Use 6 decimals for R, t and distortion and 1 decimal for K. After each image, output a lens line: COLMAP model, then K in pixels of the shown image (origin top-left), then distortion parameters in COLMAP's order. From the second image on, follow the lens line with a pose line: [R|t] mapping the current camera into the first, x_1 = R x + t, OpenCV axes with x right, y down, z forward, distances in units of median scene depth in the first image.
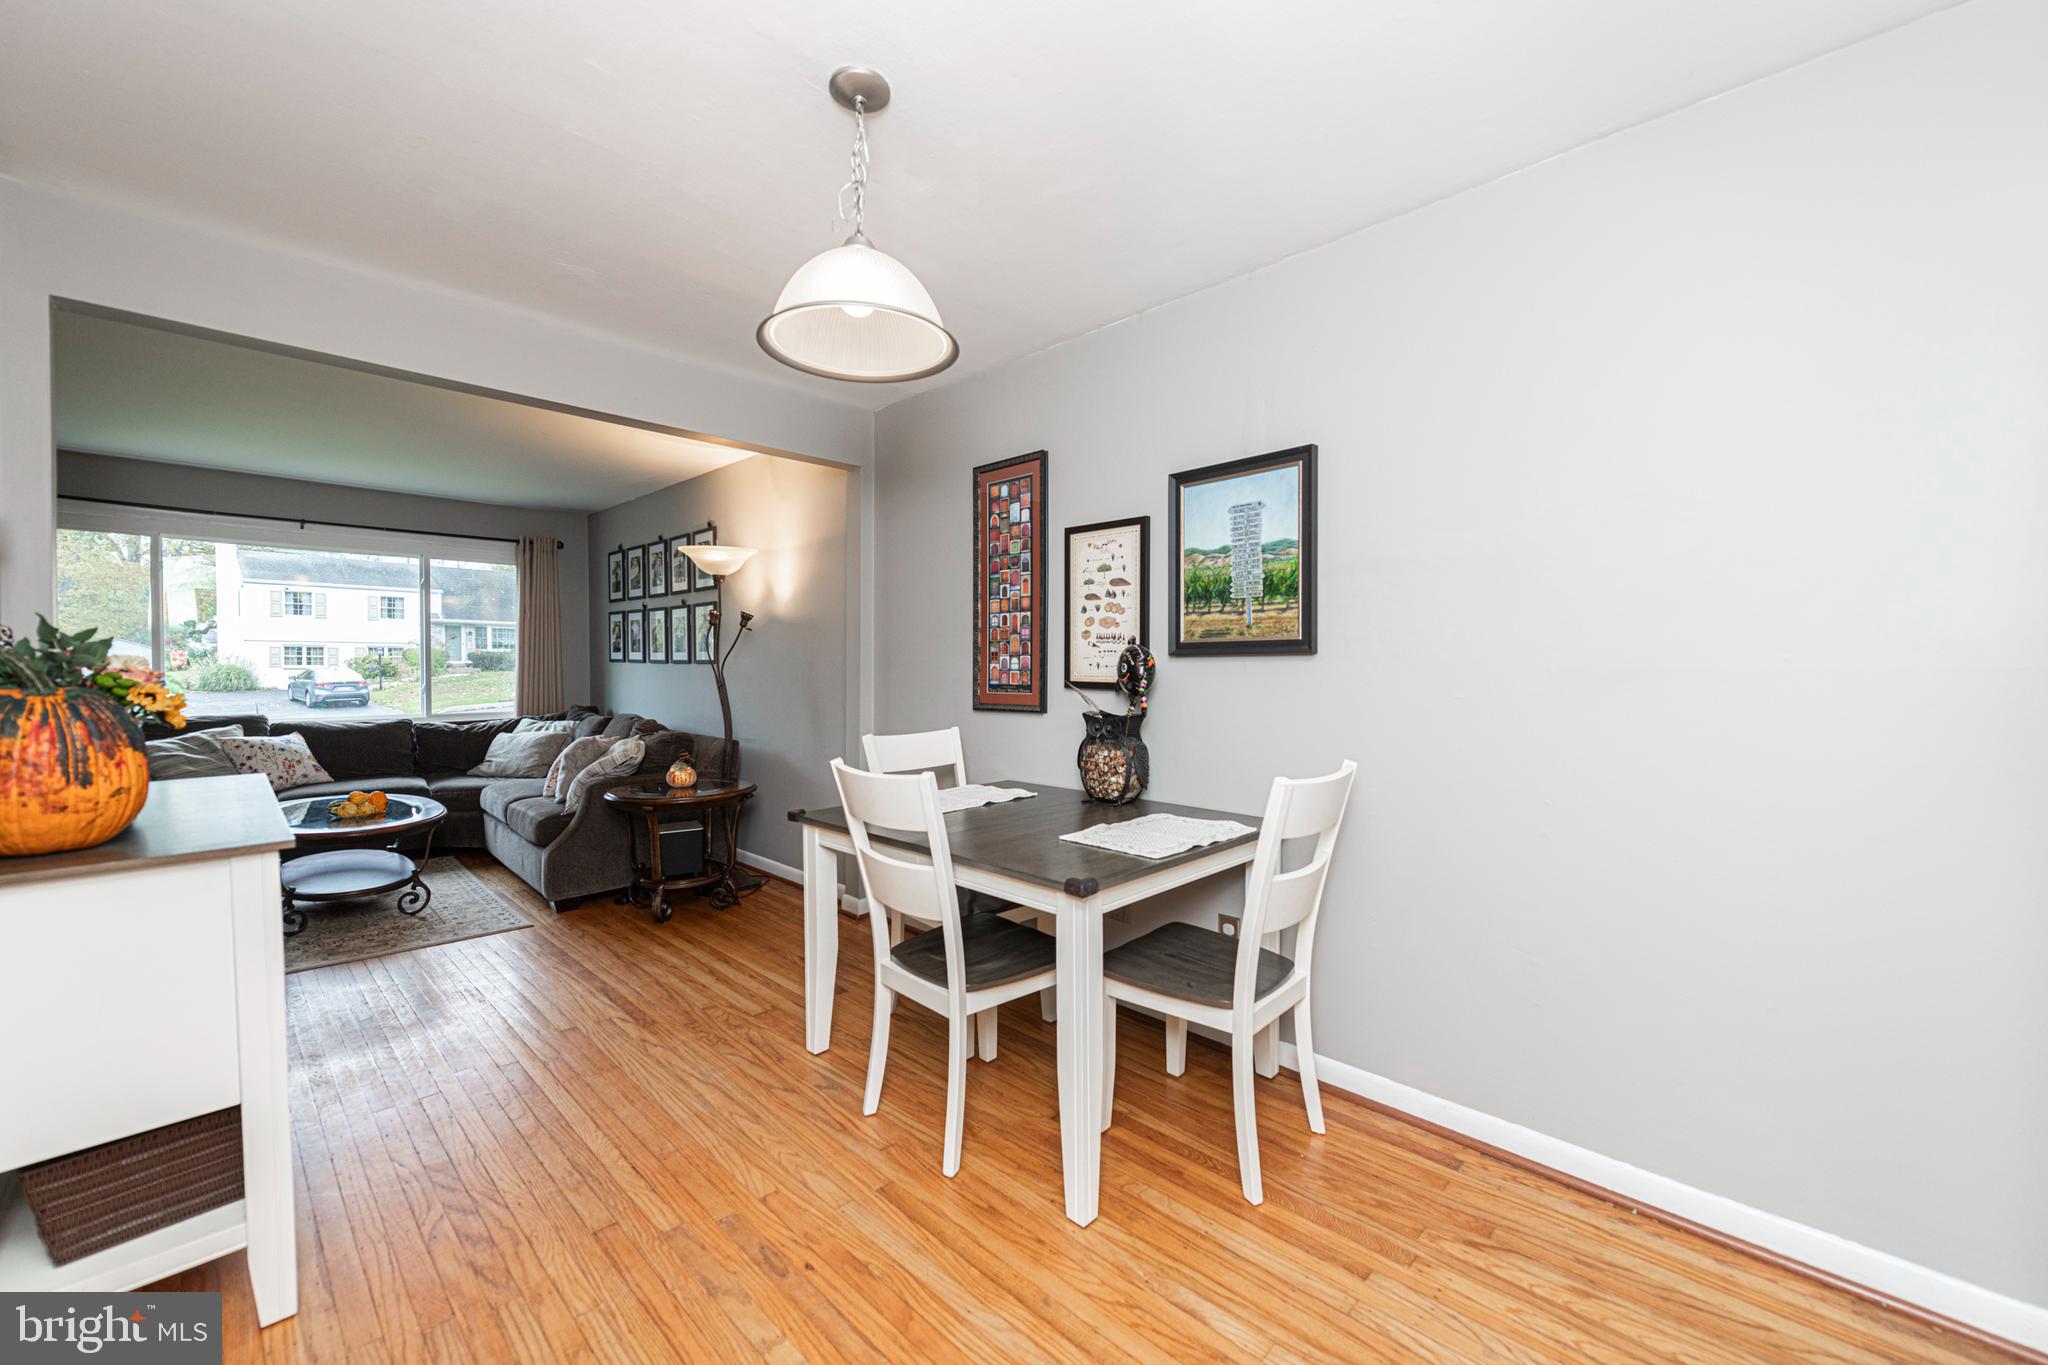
lens RADIAL K [[798.3, 0, 1017.8], [0, 798.3, 683.1], [0, 0, 1]] dist [0.010711, -0.004178]
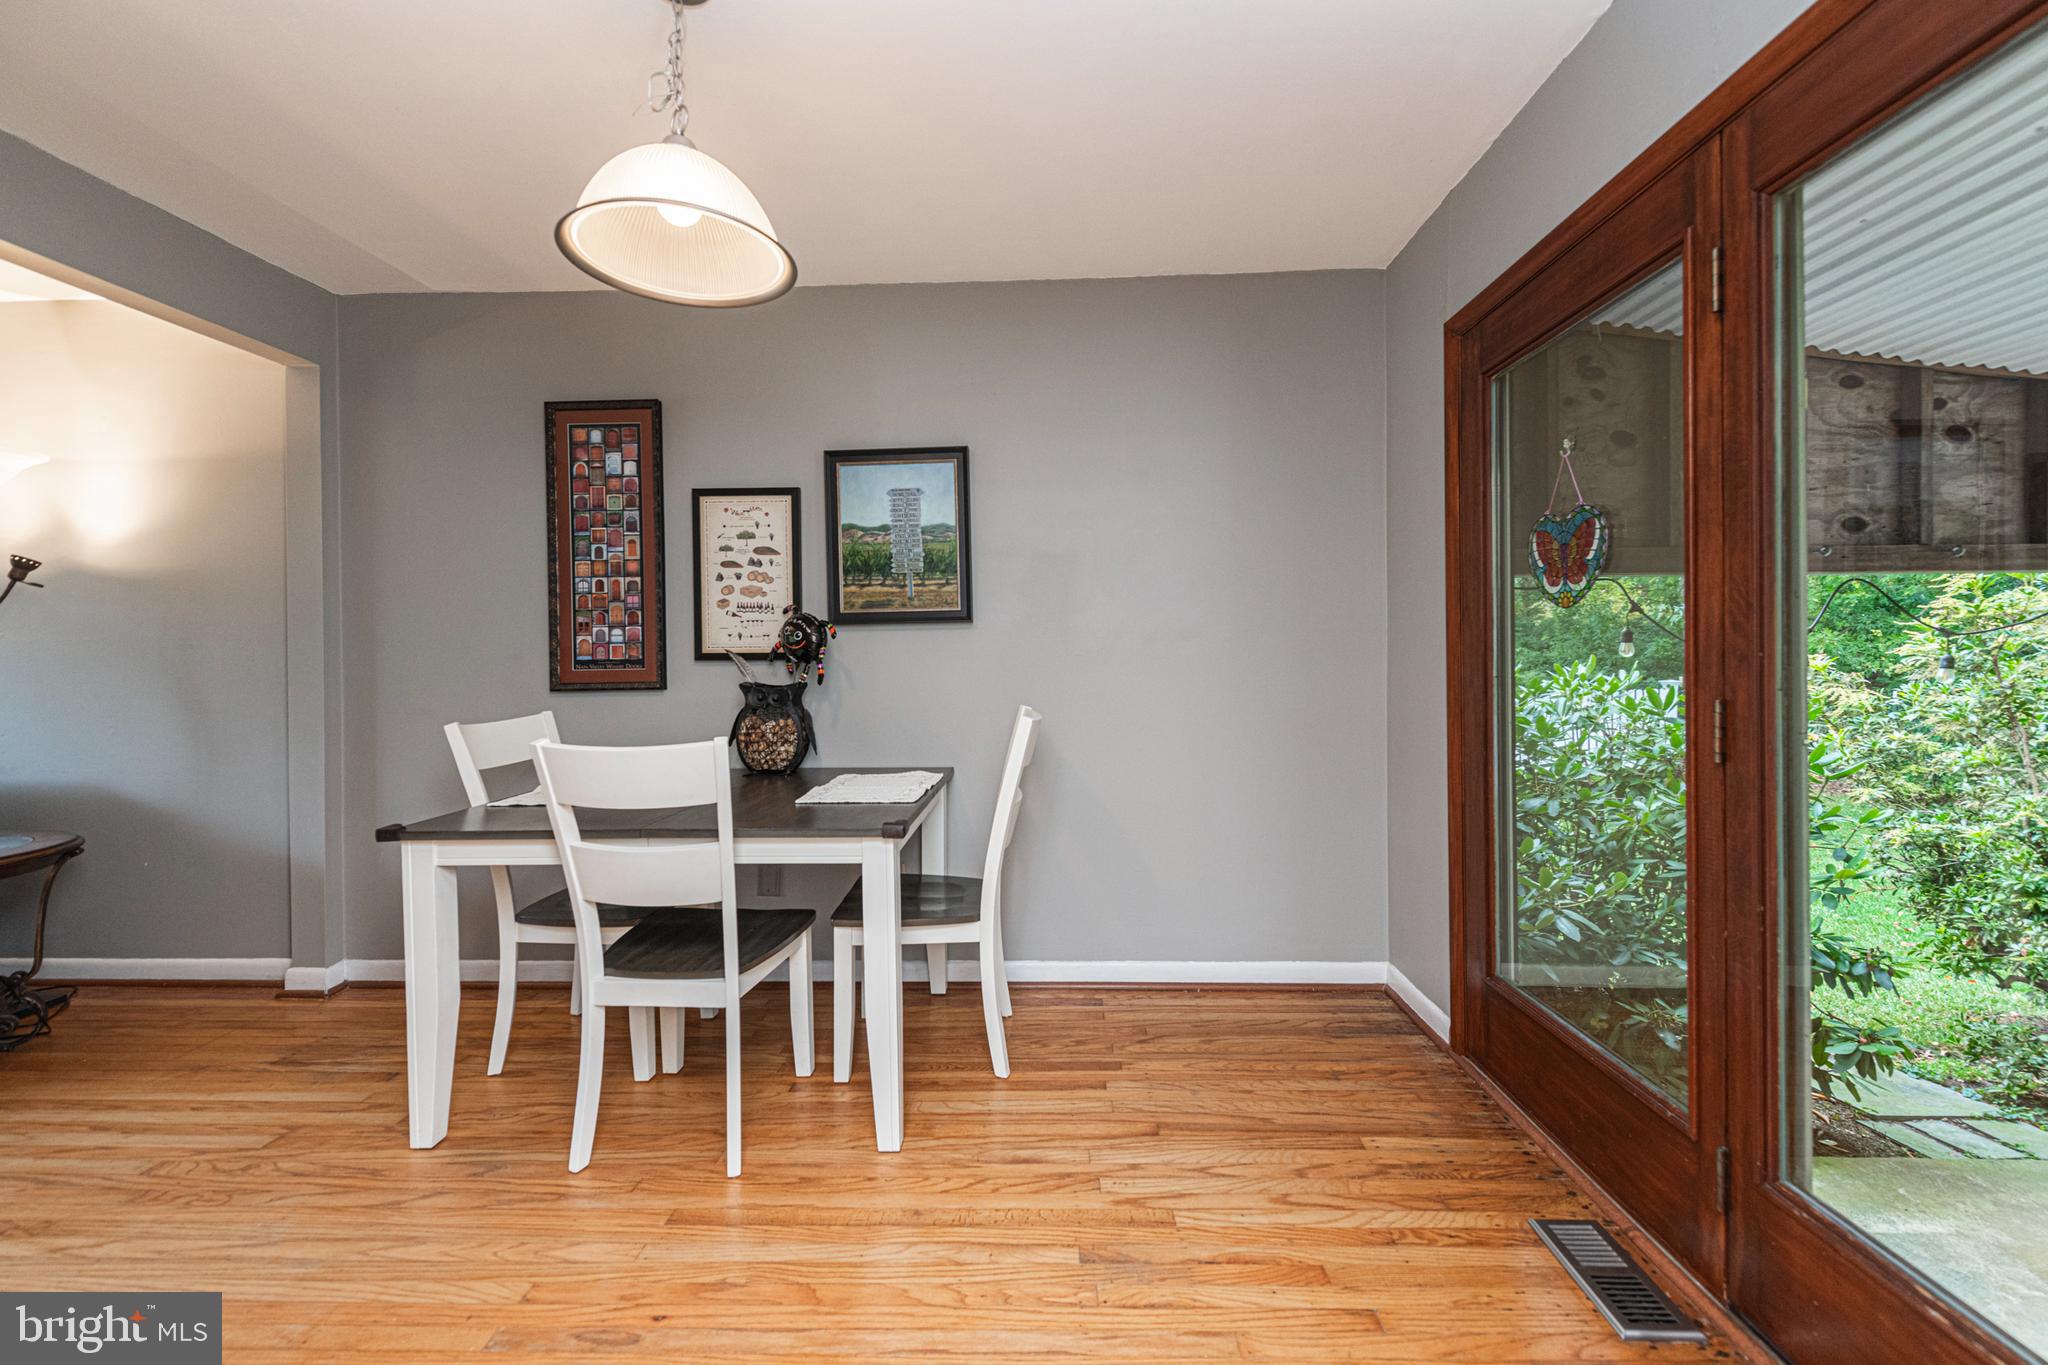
lens RADIAL K [[798.3, 0, 1035.3], [0, 798.3, 667.1], [0, 0, 1]] dist [0.010711, -0.004178]
pose [[0.740882, -0.018499, 0.671380, -0.295819], [0.026956, 0.999634, -0.002203, 0.028436], [-0.671094, 0.019730, 0.741110, 0.049565]]
